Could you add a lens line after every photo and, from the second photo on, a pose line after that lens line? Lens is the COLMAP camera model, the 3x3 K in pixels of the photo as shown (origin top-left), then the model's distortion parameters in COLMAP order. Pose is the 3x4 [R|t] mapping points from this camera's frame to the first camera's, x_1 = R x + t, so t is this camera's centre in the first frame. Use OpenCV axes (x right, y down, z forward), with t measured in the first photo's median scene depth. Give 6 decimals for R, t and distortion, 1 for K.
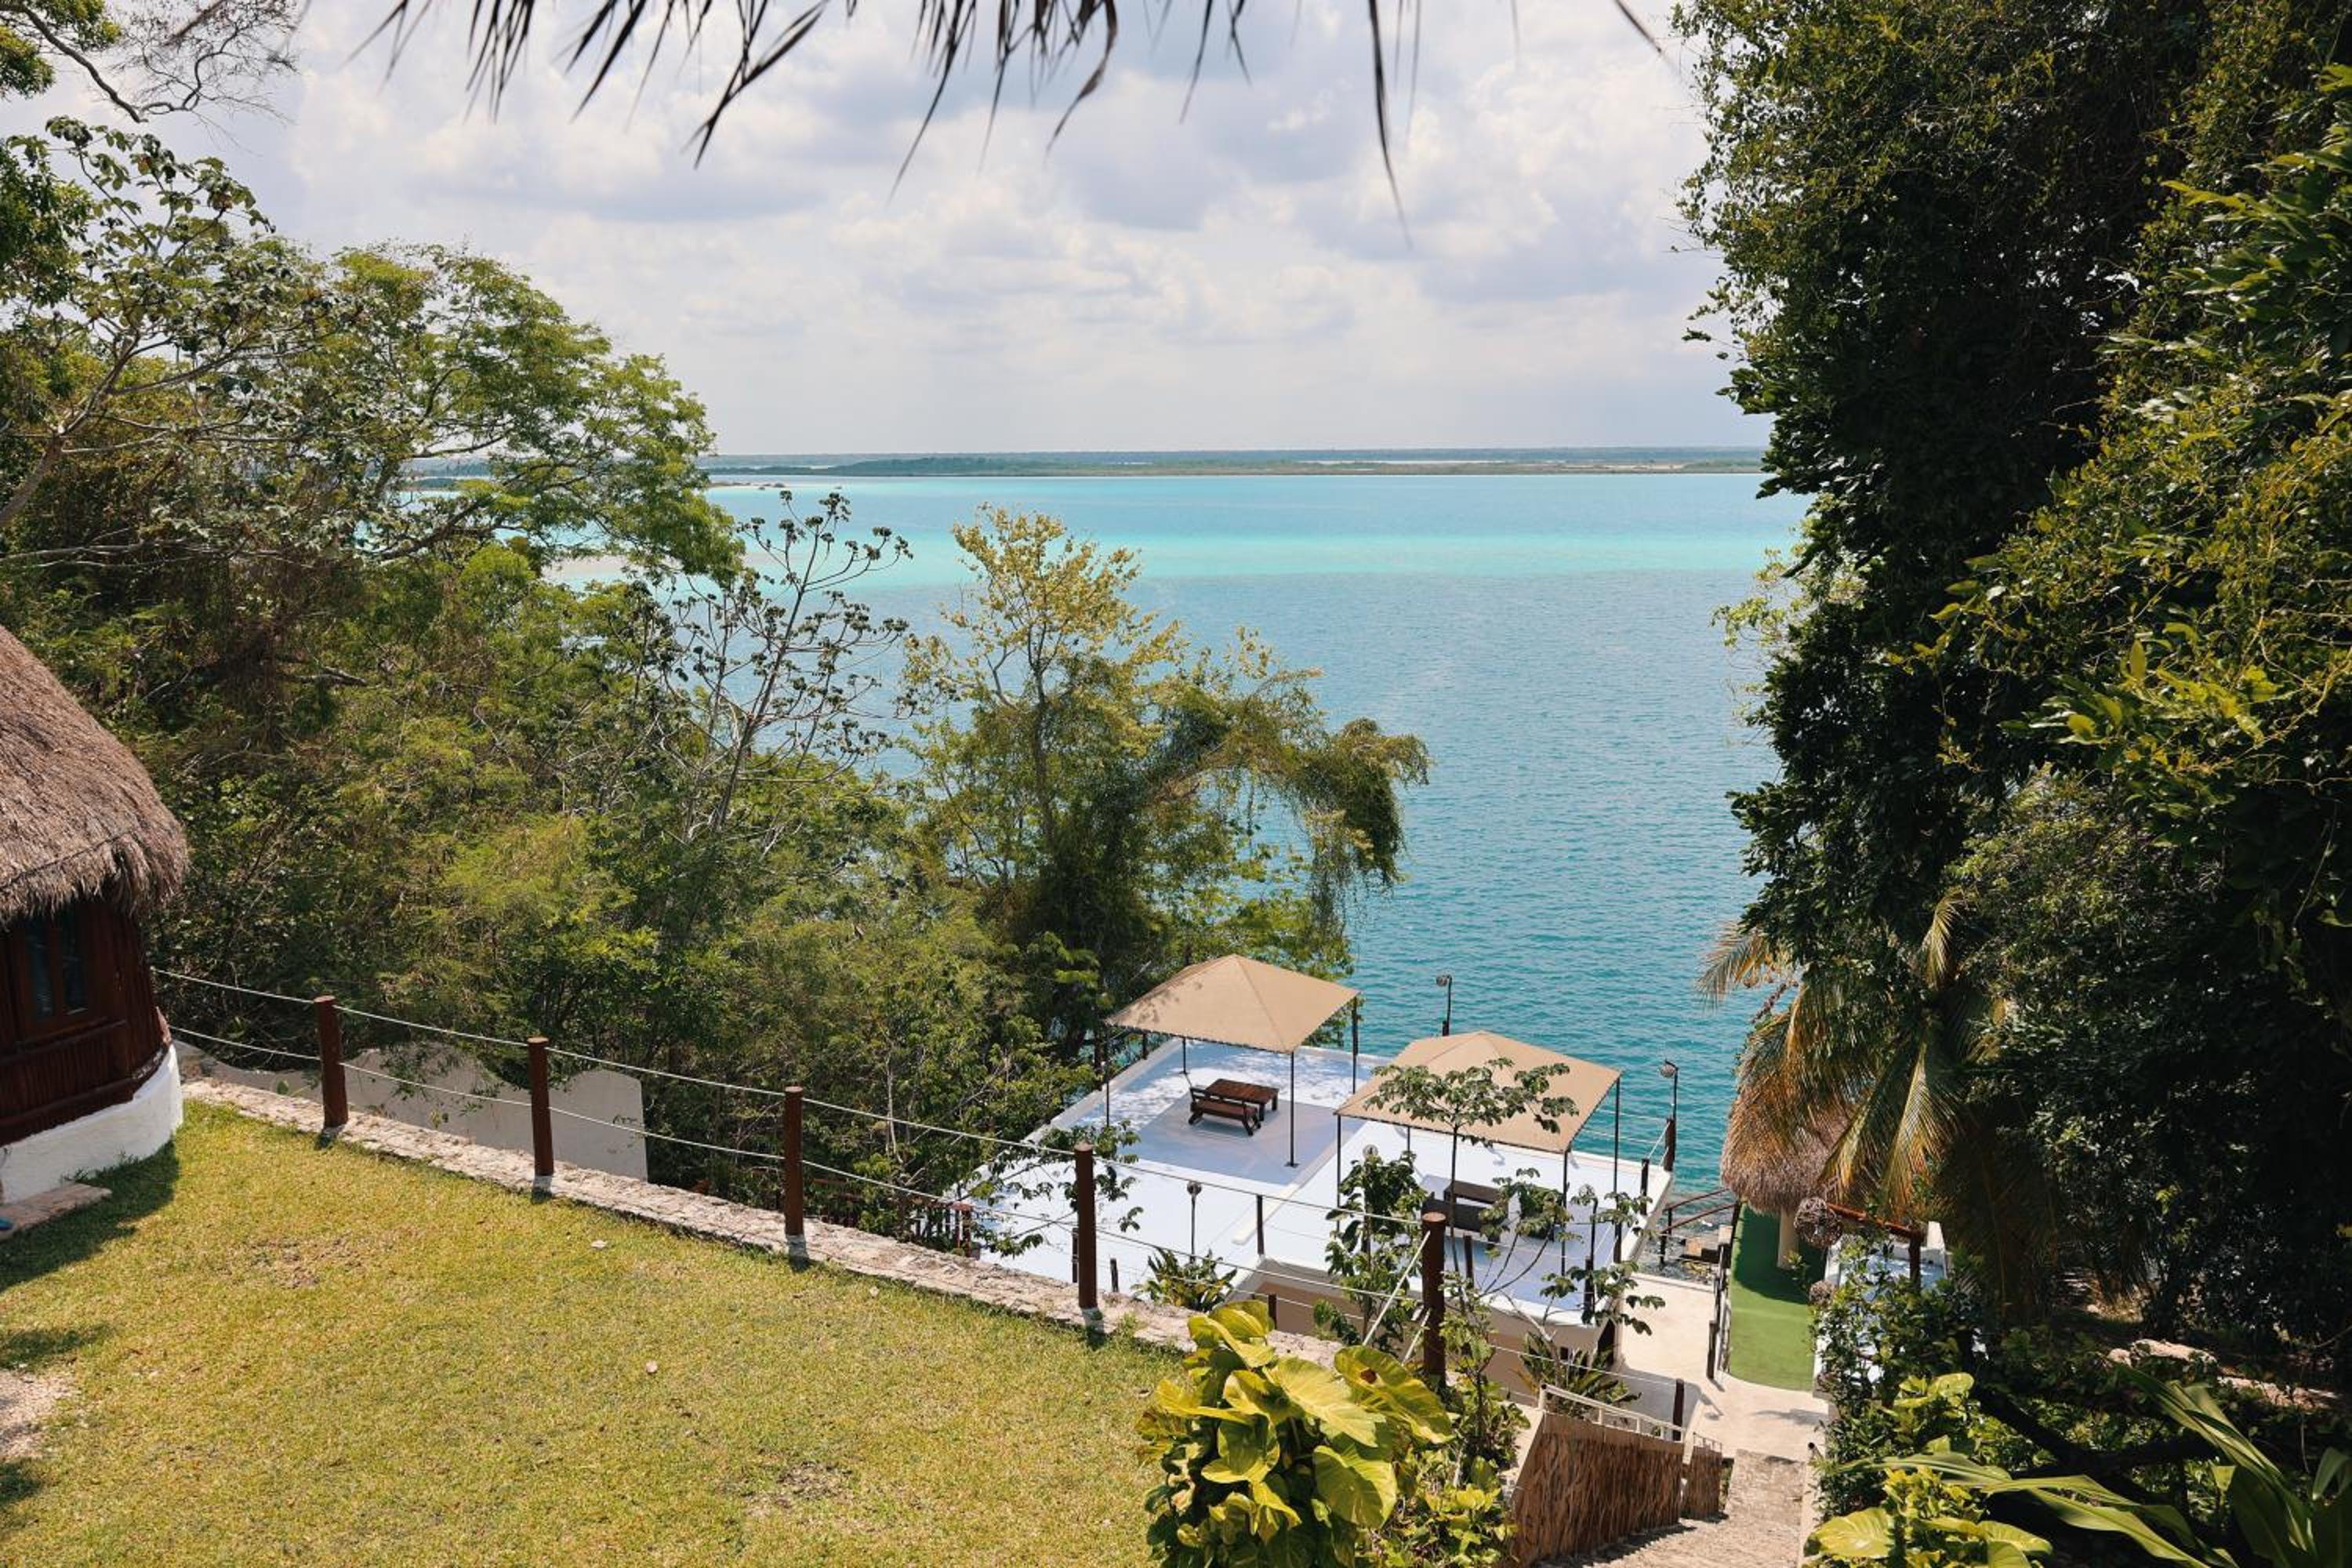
lens RADIAL K [[2024.6, 0, 1123.6], [0, 2024.6, 746.8], [0, 0, 1]] dist [0.008251, 0.003534]
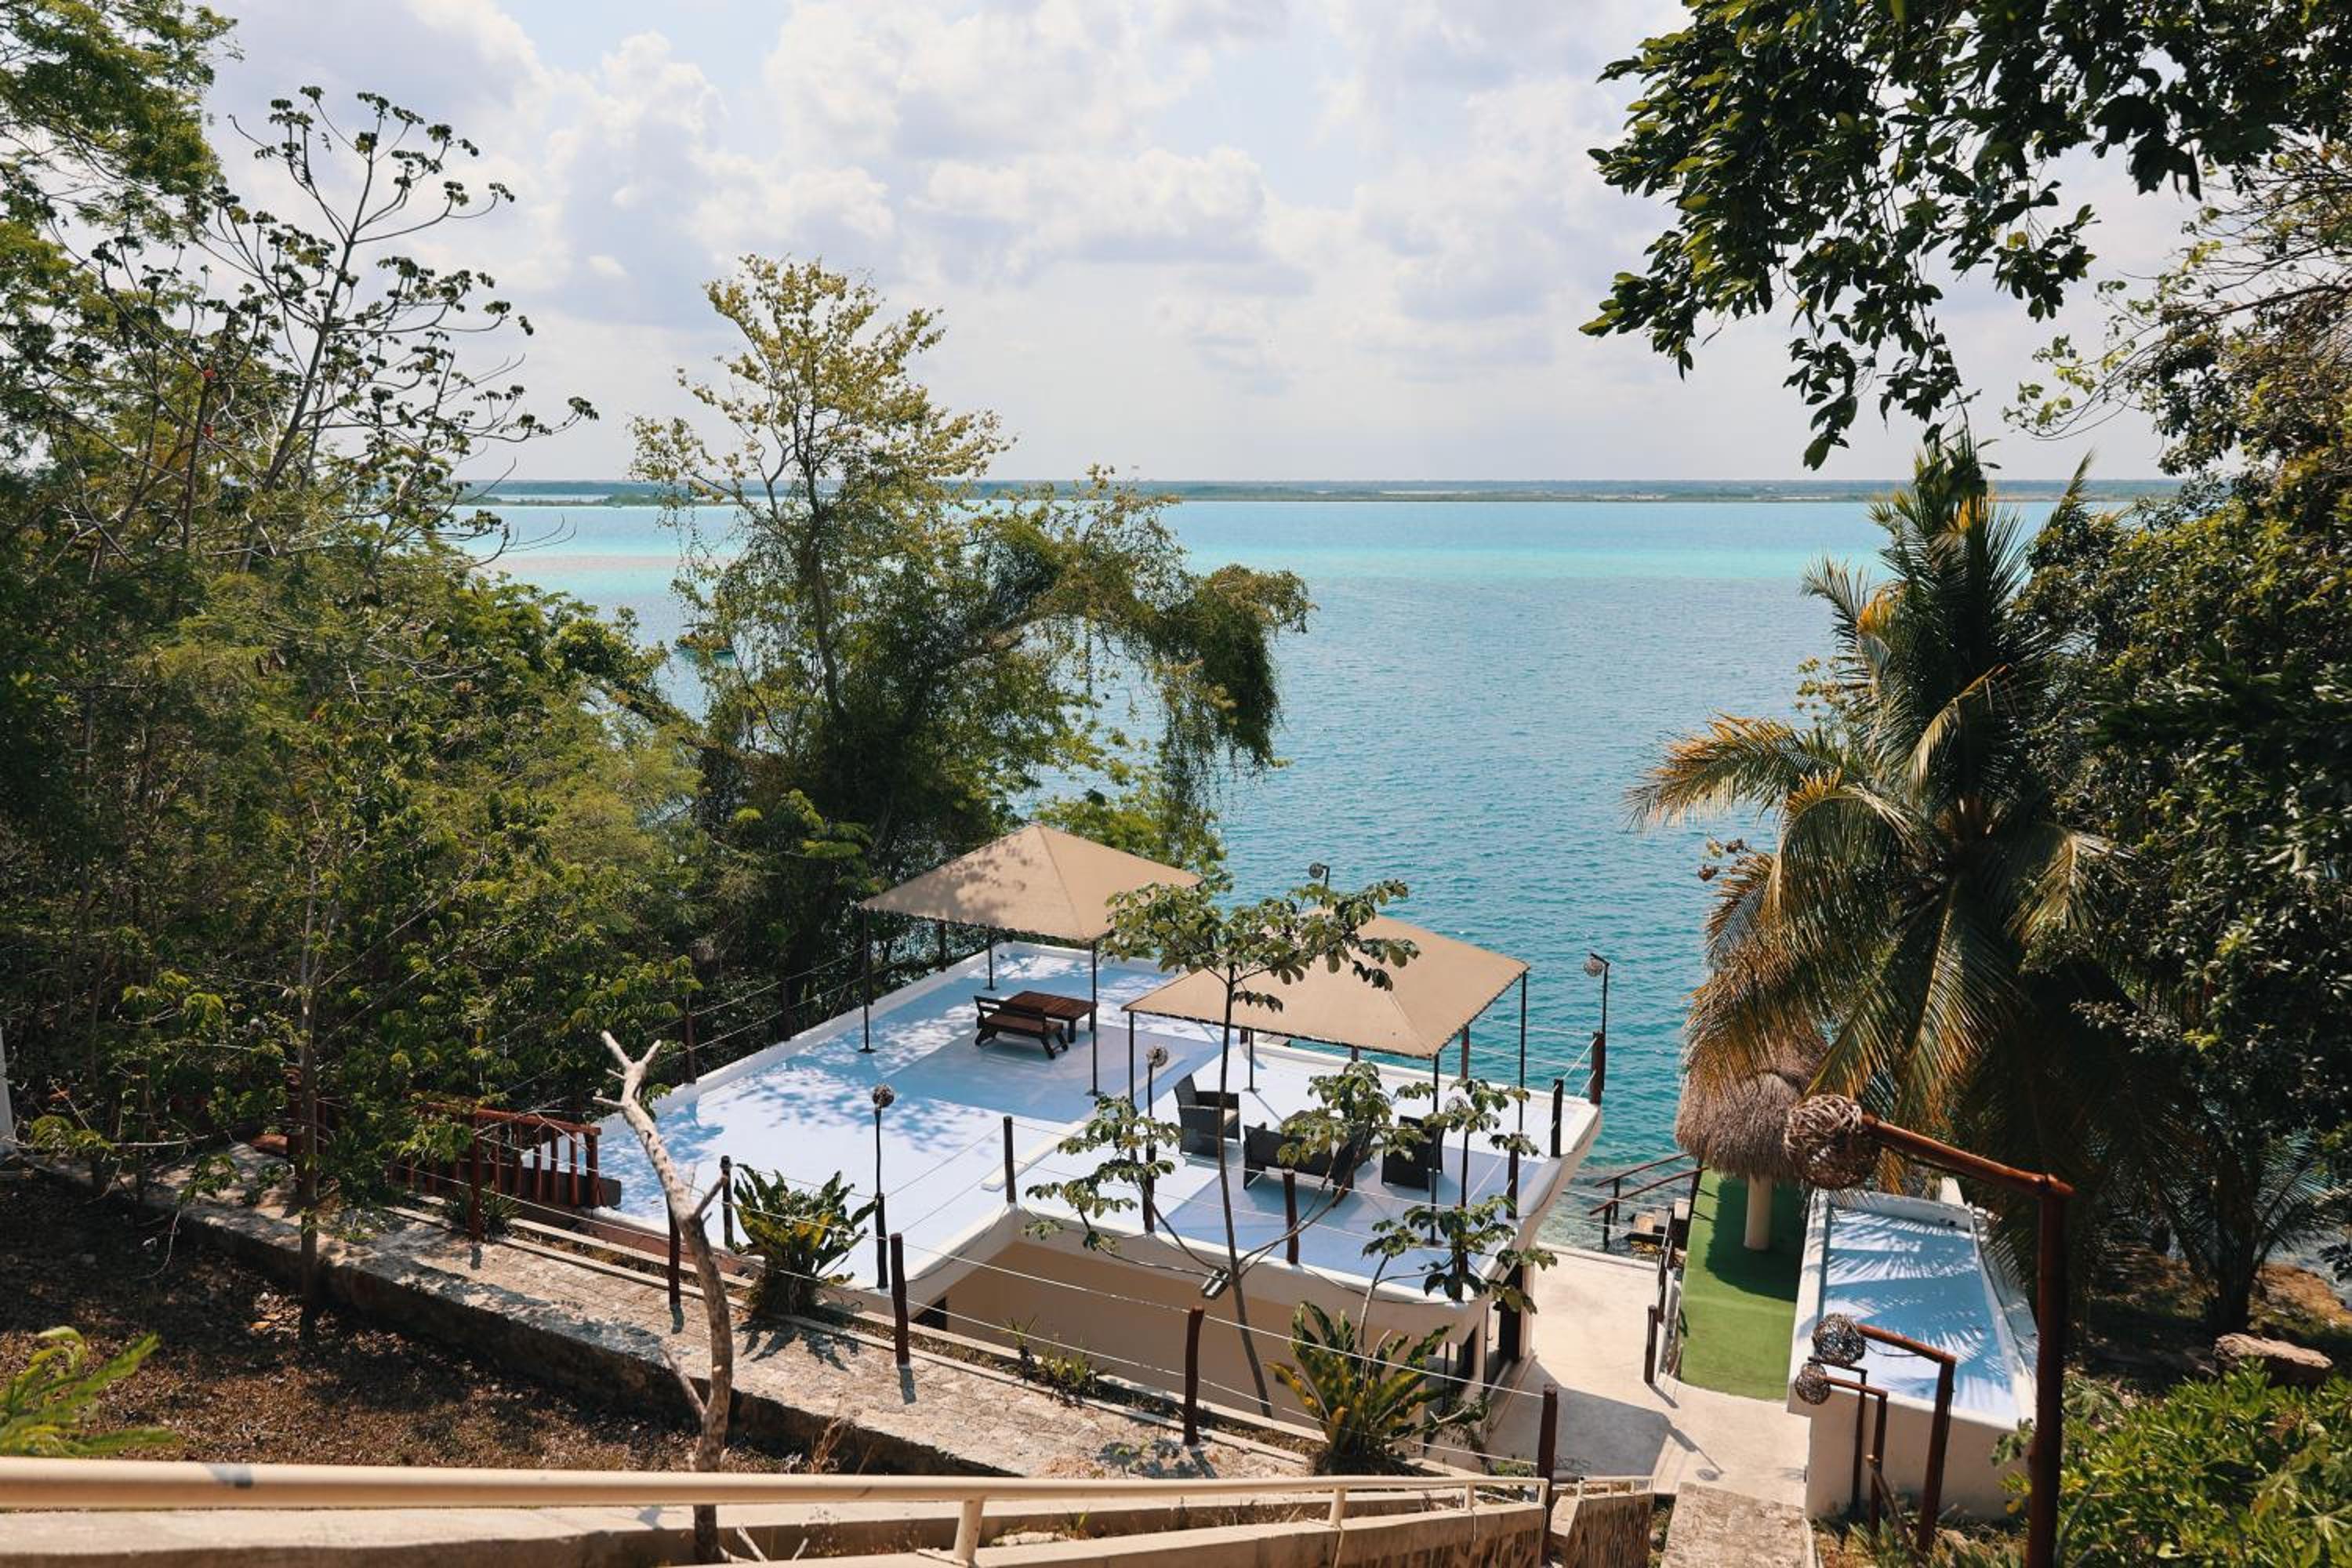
lens RADIAL K [[1856.1, 0, 1180.8], [0, 1856.1, 717.5], [0, 0, 1]] dist [-0.010709, -0.000927]
pose [[0.999909, 0.010159, 0.008889, 0.094548], [-0.009749, 0.998934, -0.045113, 0.086070], [-0.009338, 0.045023, 0.998942, 0.269919]]
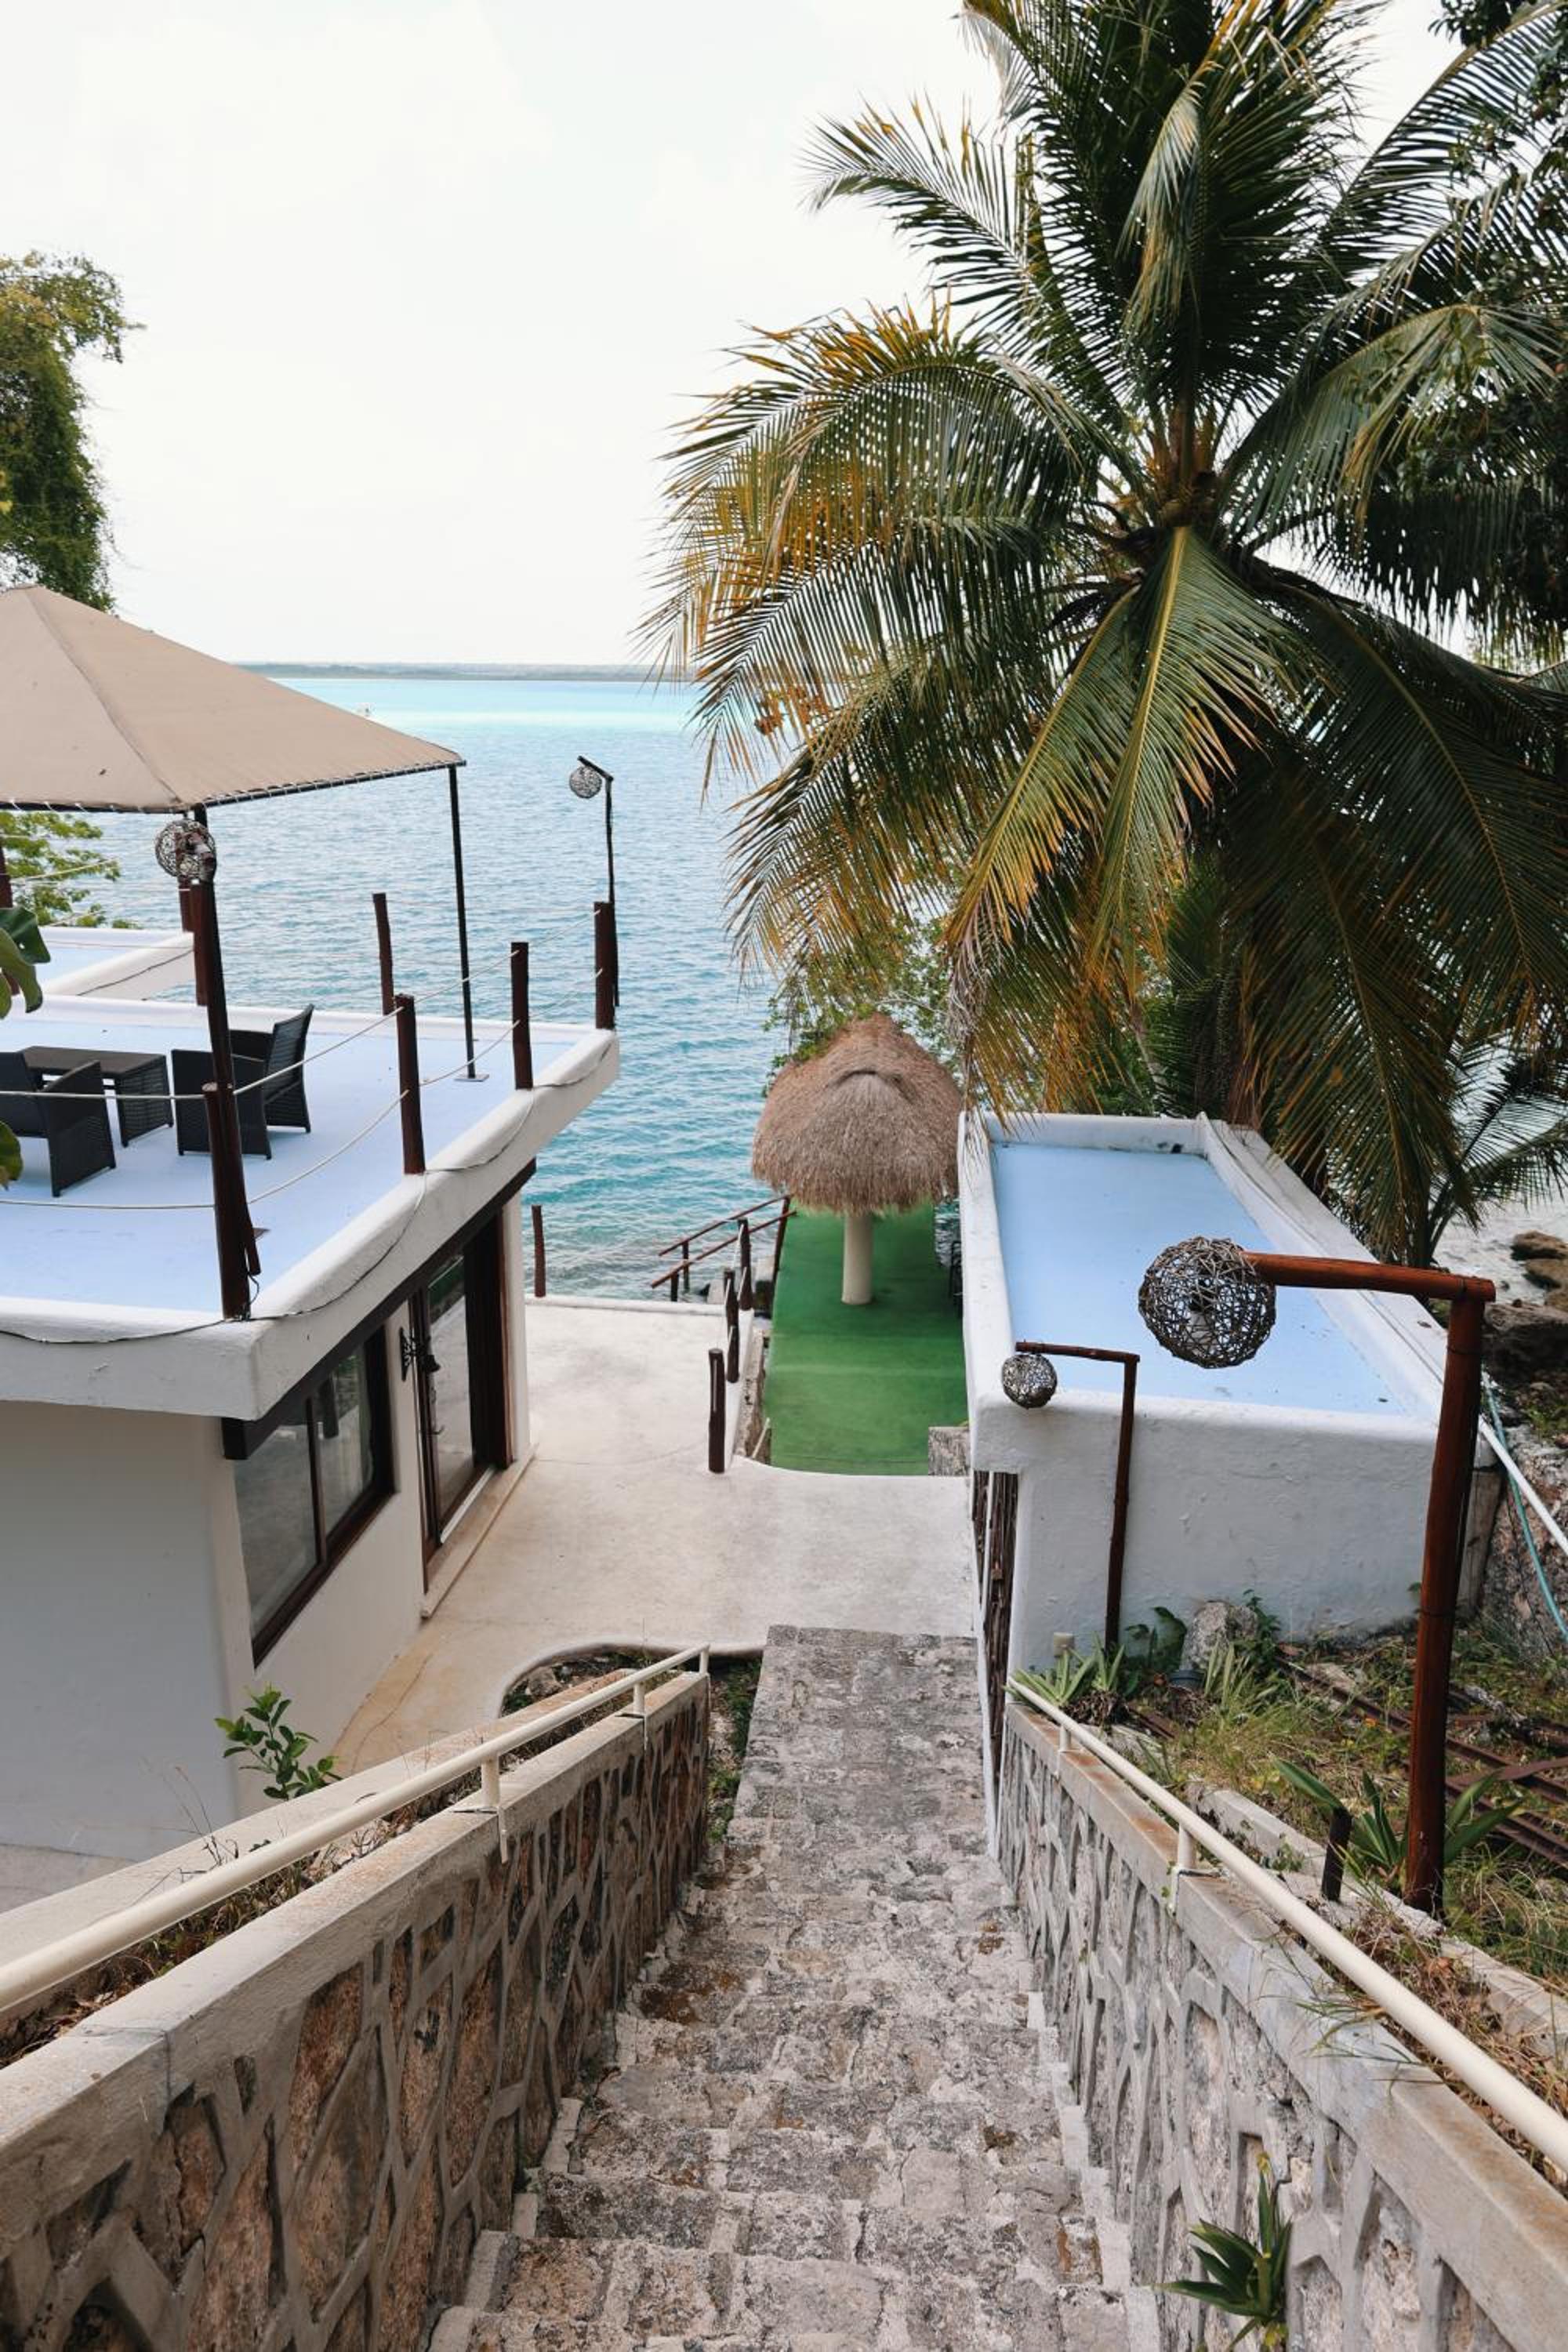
lens RADIAL K [[1660.9, 0, 784.0], [0, 1660.9, 1176.0], [0, 0, 1]] dist [0.002918, 0.002296]
pose [[0.958286, -0.069778, 0.277161, 0.178173], [0.044194, 0.994253, 0.097513, 0.181572], [-0.282373, -0.081197, 0.955862, 0.558940]]
